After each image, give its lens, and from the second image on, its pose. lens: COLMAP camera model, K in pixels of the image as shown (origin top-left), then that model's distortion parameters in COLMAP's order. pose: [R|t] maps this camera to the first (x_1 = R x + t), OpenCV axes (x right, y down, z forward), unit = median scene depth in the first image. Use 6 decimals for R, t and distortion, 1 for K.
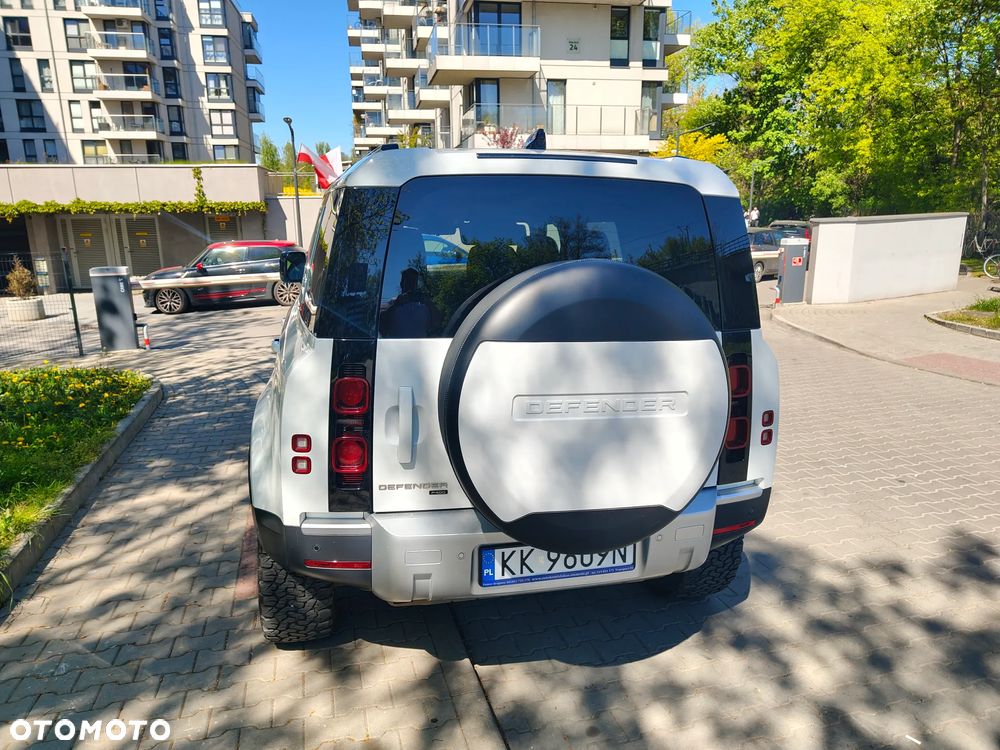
lens RADIAL K [[709.6, 0, 501.4], [0, 709.6, 378.8], [0, 0, 1]] dist [0.015459, -0.002376]
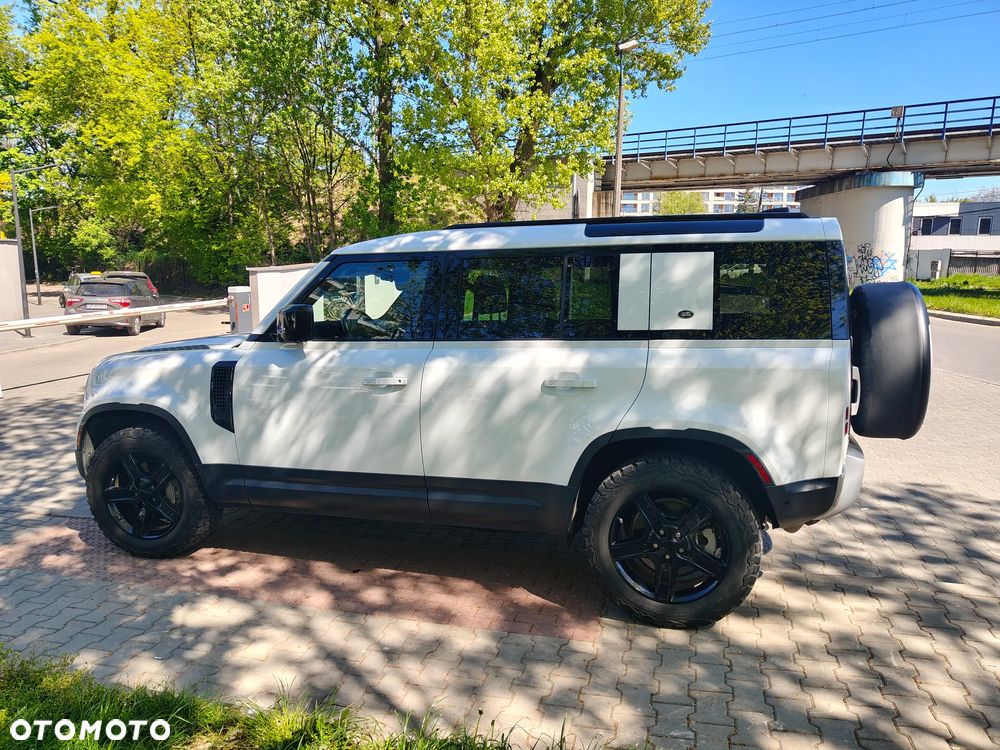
lens RADIAL K [[709.6, 0, 501.4], [0, 709.6, 378.8], [0, 0, 1]] dist [0.015459, -0.002376]
pose [[0.513388, -0.137268, 0.847107, -0.133847], [0.195724, 0.979837, 0.040158, -0.012631], [-0.835539, 0.145182, 0.529903, 0.058552]]
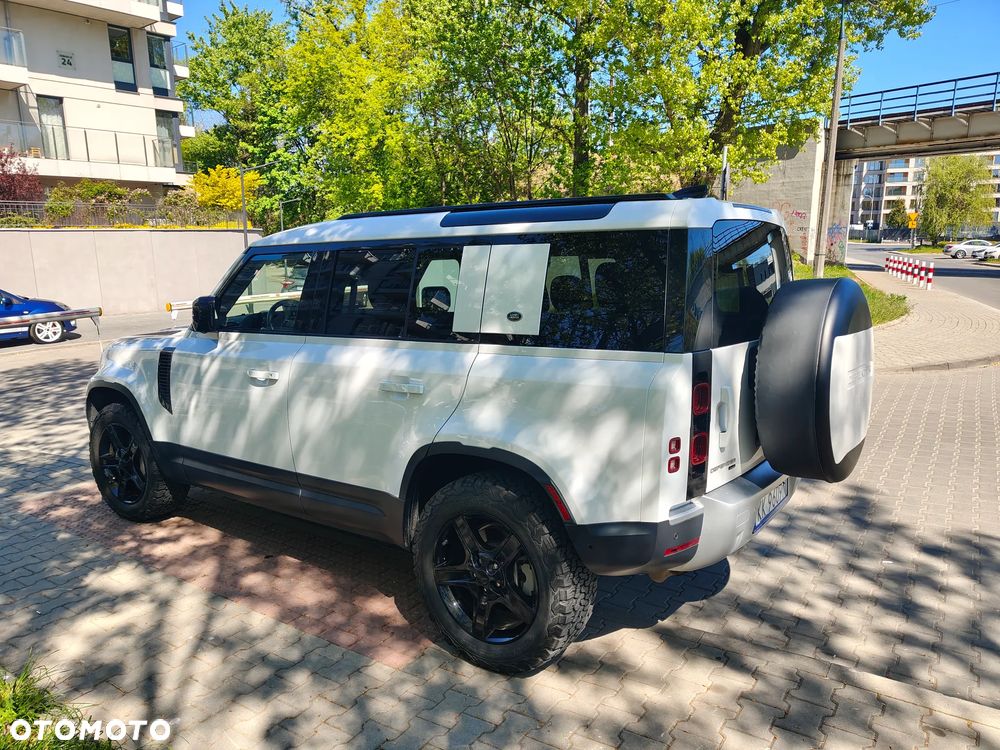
lens RADIAL K [[710.2, 0, 498.4], [0, 710.2, 381.4], [0, 0, 1]] dist [0.015567, -0.004292]
pose [[0.767333, -0.127126, 0.628521, -0.087845], [0.154791, 0.987888, 0.010835, -0.005121], [-0.622286, 0.088975, 0.777717, 0.019349]]
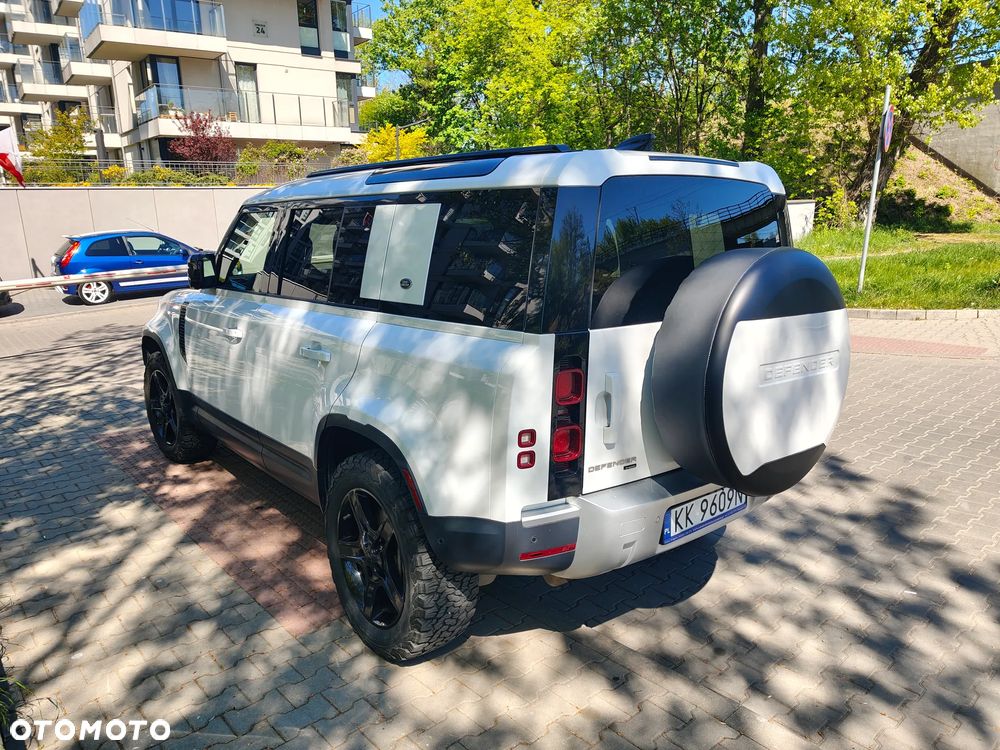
lens RADIAL K [[709.6, 0, 501.4], [0, 709.6, 378.8], [0, 0, 1]] dist [0.015459, -0.002376]
pose [[0.902438, -0.109764, 0.416602, -0.052316], [0.105167, 0.993872, 0.034048, -0.002386], [-0.417786, 0.013086, 0.908451, 0.006677]]
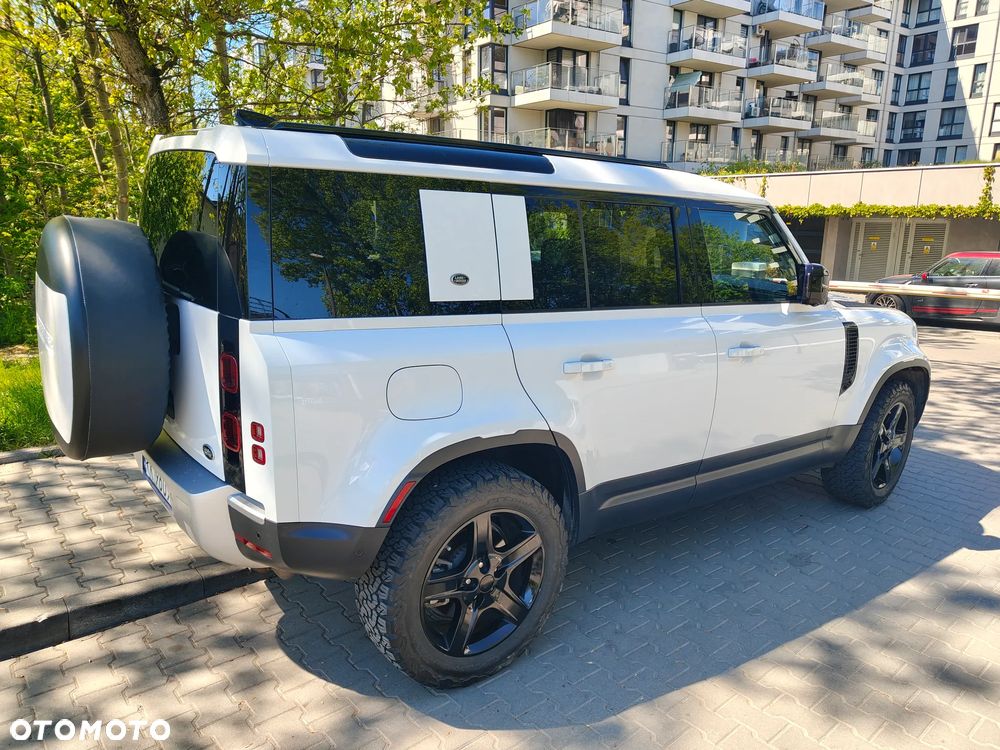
lens RADIAL K [[709.6, 0, 501.4], [0, 709.6, 378.8], [0, 0, 1]] dist [0.015459, -0.002376]
pose [[0.410316, 0.226839, -0.883281, 0.094894], [-0.236007, 0.961986, 0.137418, -0.014243], [0.880875, 0.152076, 0.448254, 0.067209]]
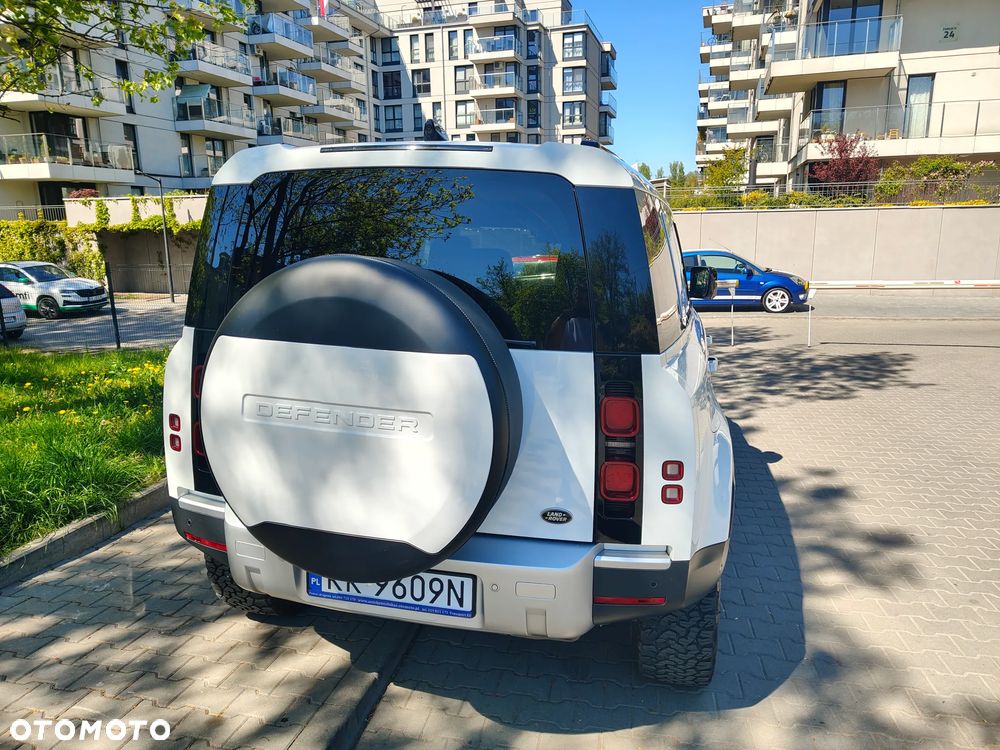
lens RADIAL K [[708.9, 0, 500.0], [0, 708.9, 375.0], [0, 0, 1]] dist [0.022139, 0.001050]
pose [[0.888965, 0.093697, -0.448287, 0.044153], [-0.106819, 0.994270, -0.004011, -0.002035], [0.445343, 0.051451, 0.893881, 0.017168]]
